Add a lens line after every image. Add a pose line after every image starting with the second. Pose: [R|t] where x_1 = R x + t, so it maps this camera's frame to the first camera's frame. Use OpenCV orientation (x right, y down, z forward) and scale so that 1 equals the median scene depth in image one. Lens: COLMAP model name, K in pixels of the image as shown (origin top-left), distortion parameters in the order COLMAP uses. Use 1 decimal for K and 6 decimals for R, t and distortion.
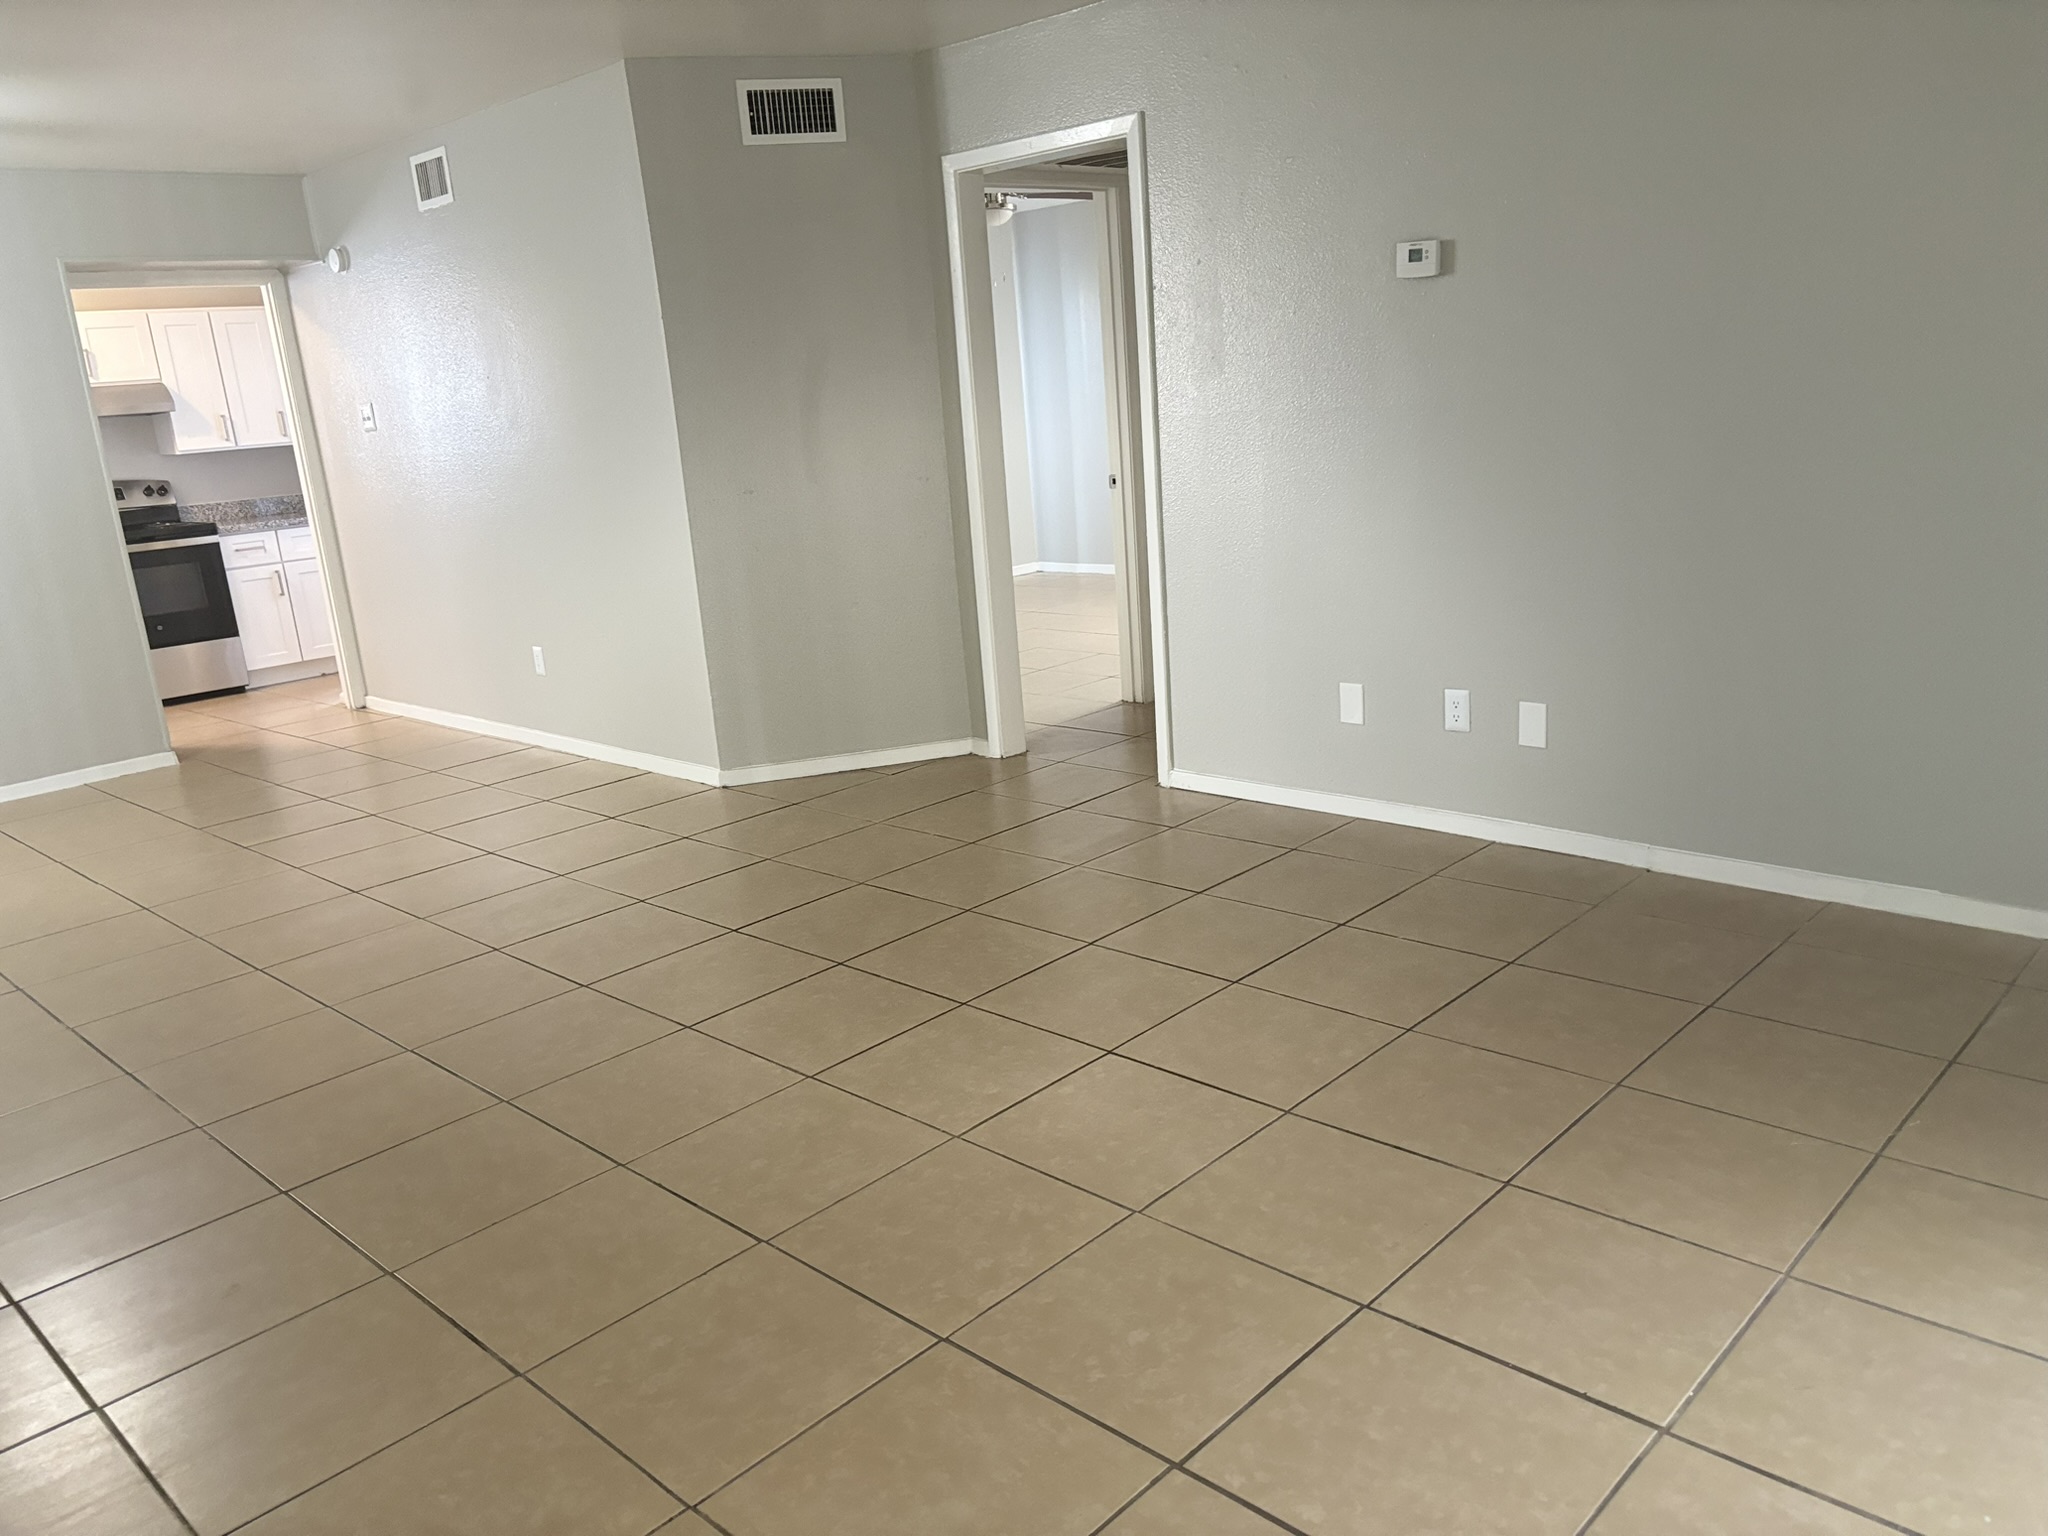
lens RADIAL K [[1547.9, 0, 1034.9], [0, 1547.9, 780.9], [0, 0, 1]] dist [0.010232, -0.000217]
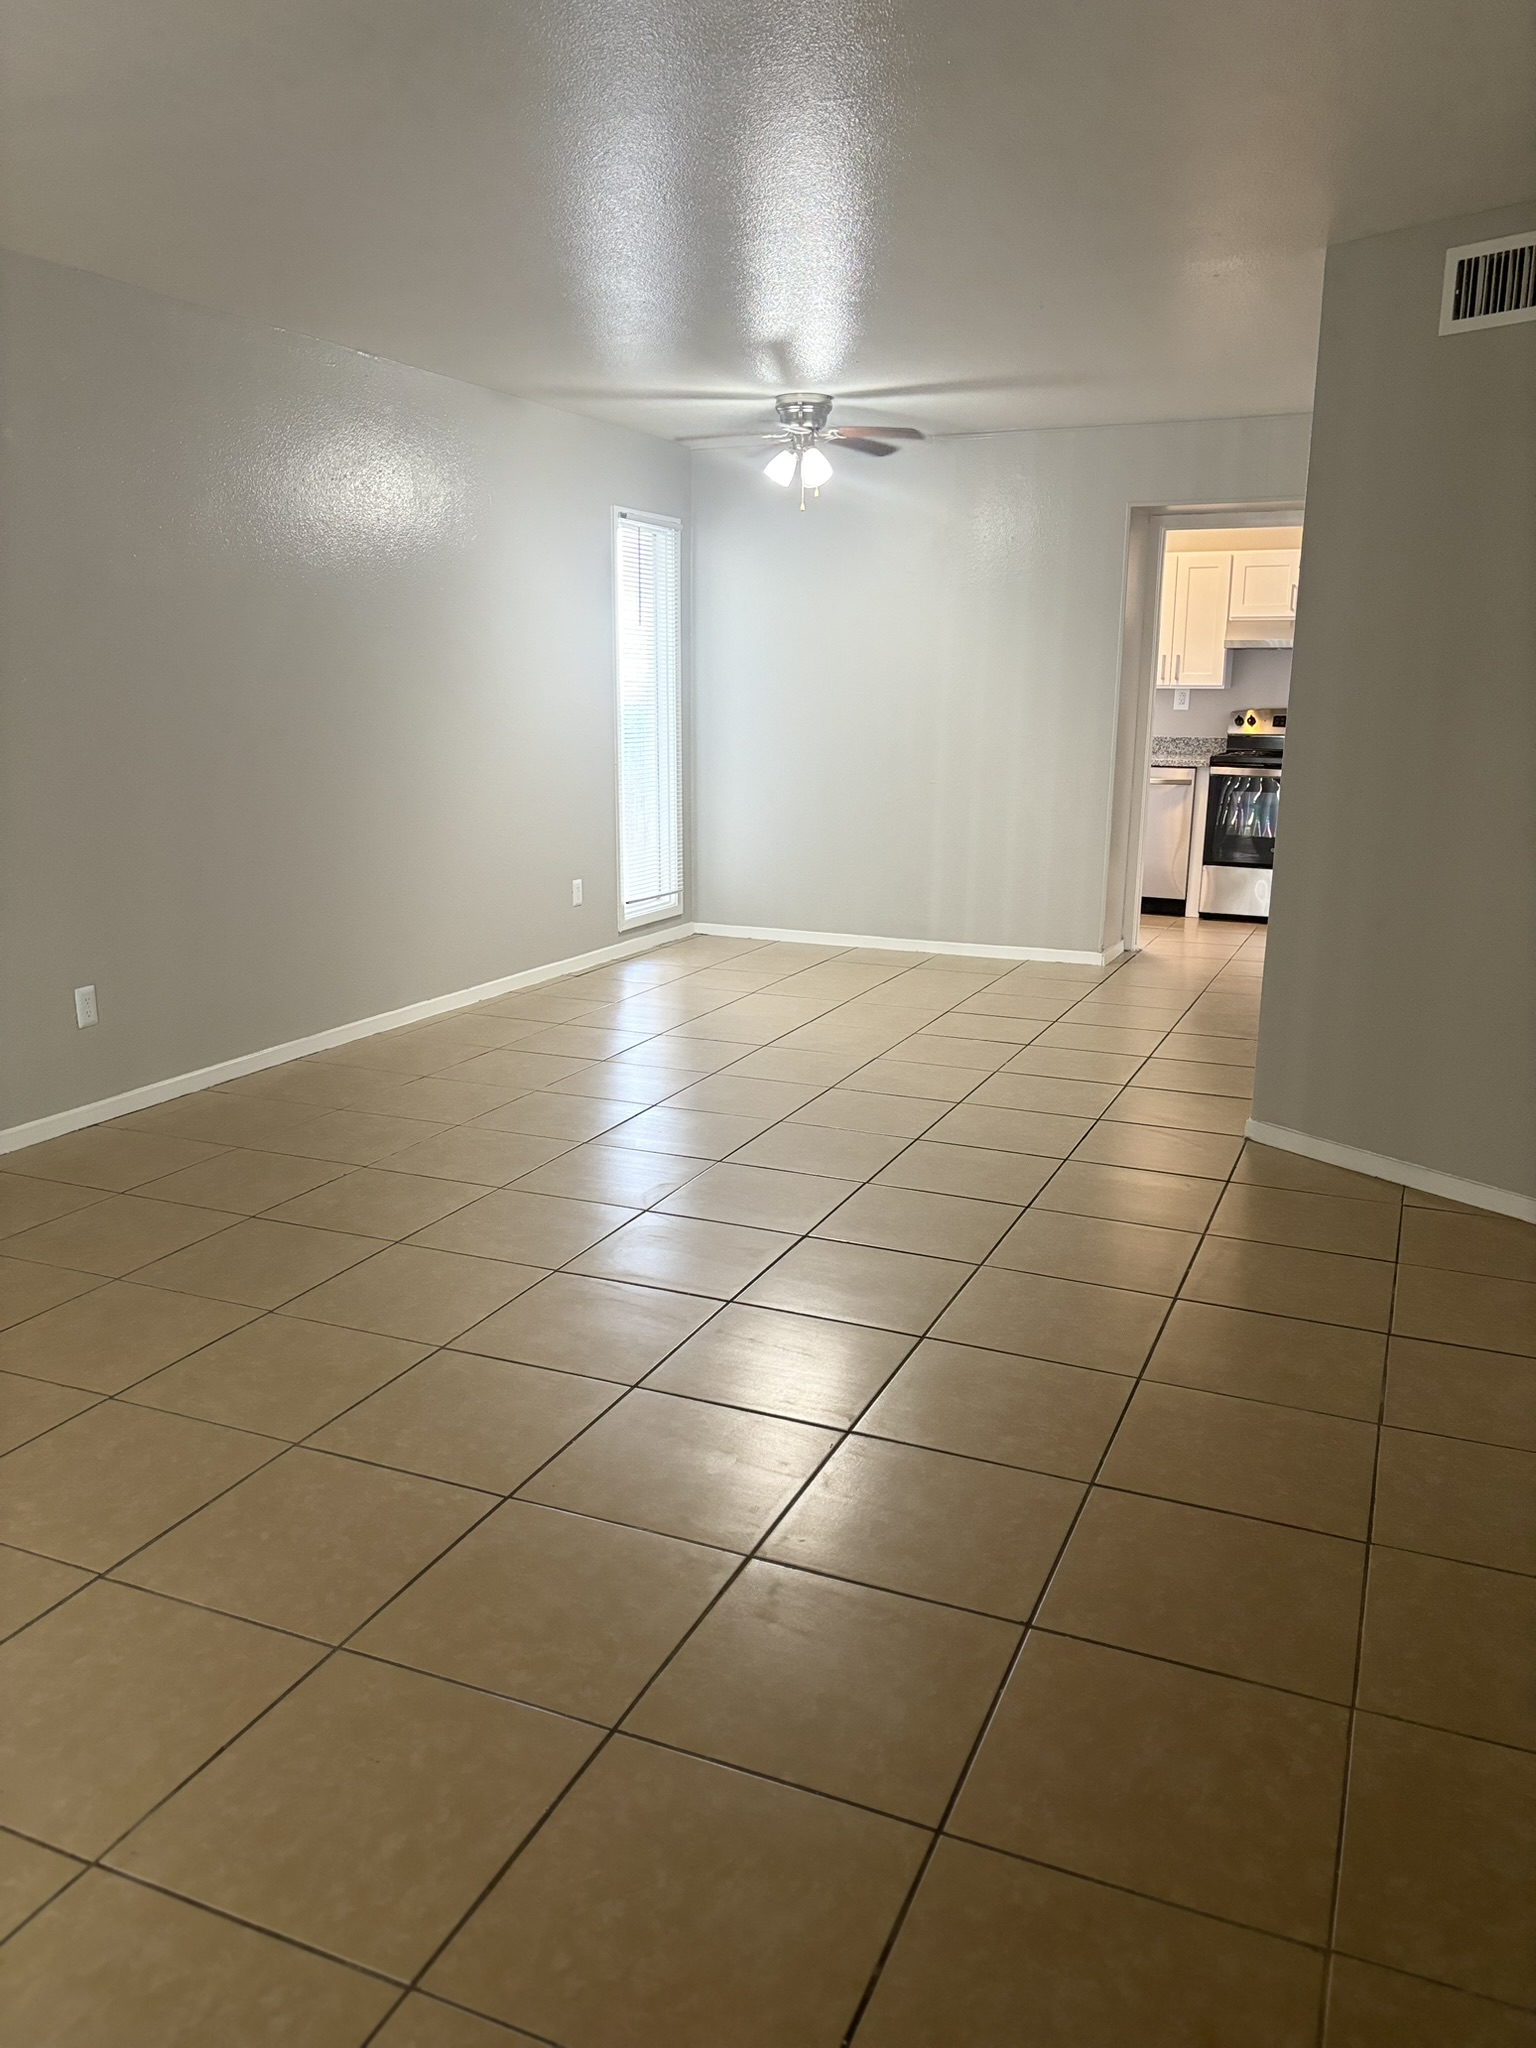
lens RADIAL K [[1547.9, 0, 769.9], [0, 1547.9, 1026.1], [0, 0, 1]] dist [0.010232, -0.000217]
pose [[0.342939, 0.282992, -0.895717, 0.280945], [-0.269933, 0.943012, 0.194586, -0.093939], [0.899738, 0.175053, 0.399785, 0.283434]]
